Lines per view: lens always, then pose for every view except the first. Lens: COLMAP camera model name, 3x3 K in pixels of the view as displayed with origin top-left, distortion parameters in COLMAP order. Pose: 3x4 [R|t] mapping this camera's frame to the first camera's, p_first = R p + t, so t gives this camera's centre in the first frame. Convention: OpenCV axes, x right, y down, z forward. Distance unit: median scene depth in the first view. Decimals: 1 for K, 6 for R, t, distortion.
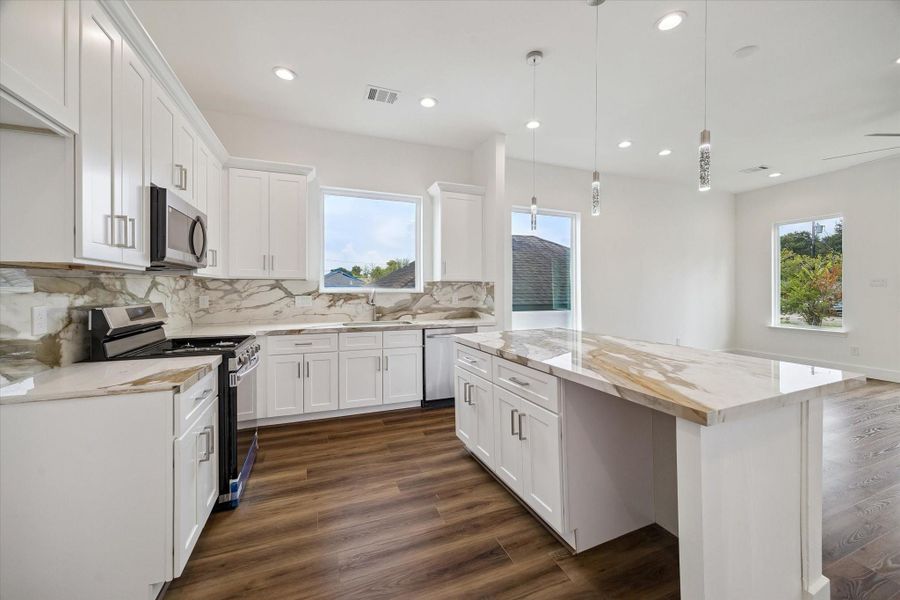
lens RADIAL K [[350.3, 0, 450.2], [0, 350.3, 288.5], [0, 0, 1]] dist [0.000655, 0.000065]
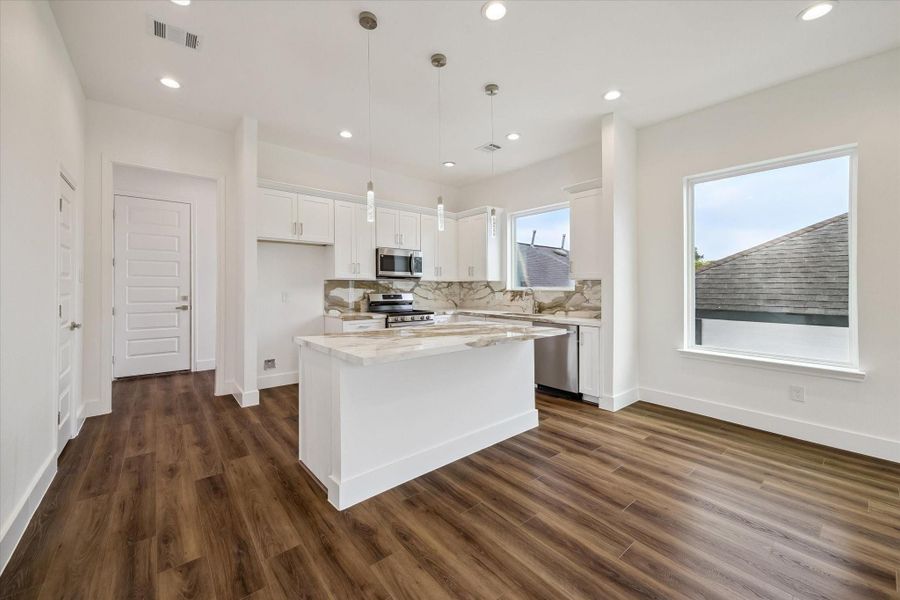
lens RADIAL K [[352.0, 0, 453.3], [0, 352.0, 293.3], [0, 0, 1]] dist [0.001248, 0.000089]
pose [[0.306151, 0.016056, -0.951848, 0.877441], [-0.000333, 0.999860, 0.016759, 0.001010], [0.951983, -0.004813, 0.306113, 0.340561]]
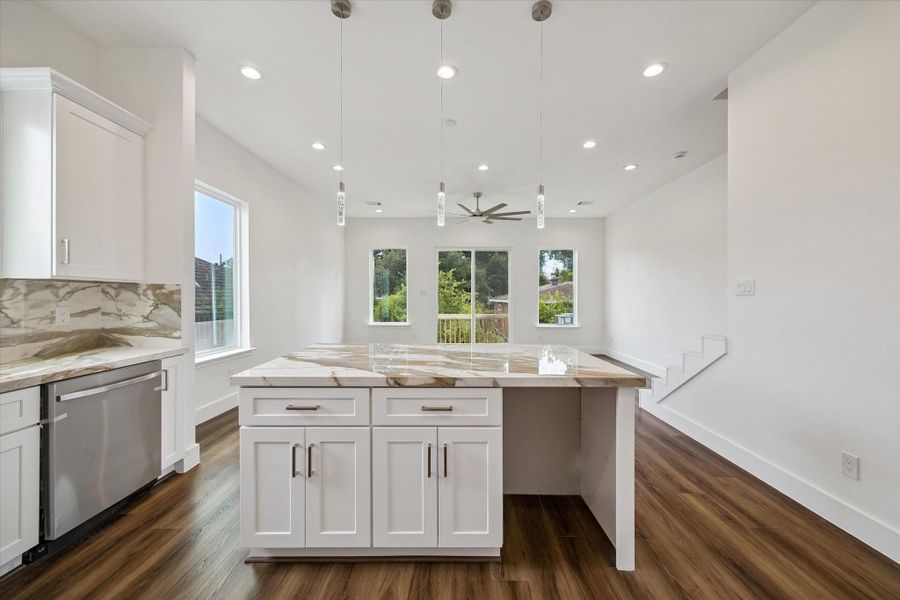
lens RADIAL K [[352.0, 0, 453.3], [0, 352.0, 293.3], [0, 0, 1]] dist [0.001248, 0.000089]
pose [[0.382550, 0.010388, 0.923876, -0.265178], [-0.006207, 0.999943, -0.008673, 0.000010], [-0.923914, -0.002417, 0.382593, 0.306542]]
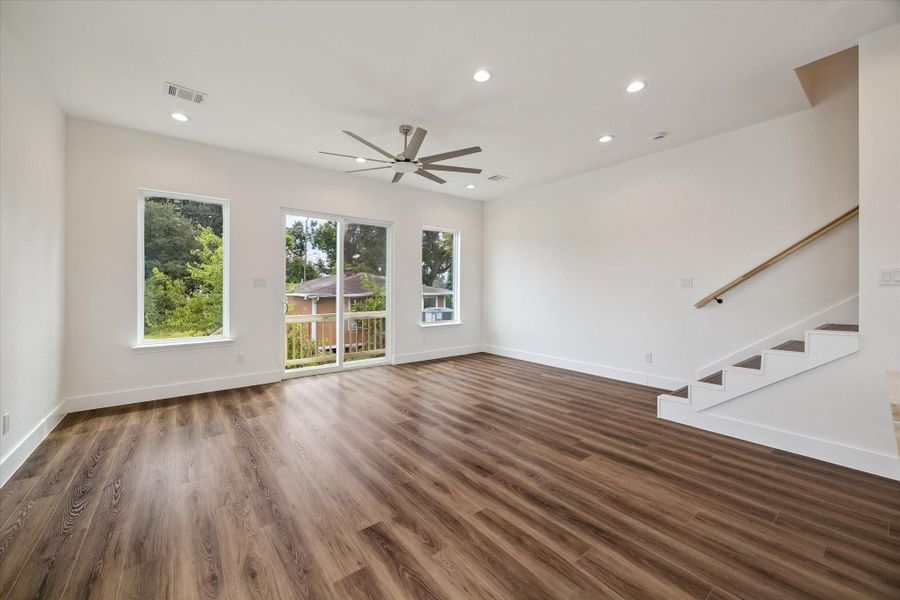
lens RADIAL K [[350.3, 0, 450.2], [0, 350.3, 288.5], [0, 0, 1]] dist [0.000655, 0.000065]
pose [[-0.277601, 0.001416, 0.960695, 0.197688], [-0.001745, 0.999997, -0.001978, 0.002035], [-0.960695, -0.002226, -0.277597, 0.927149]]
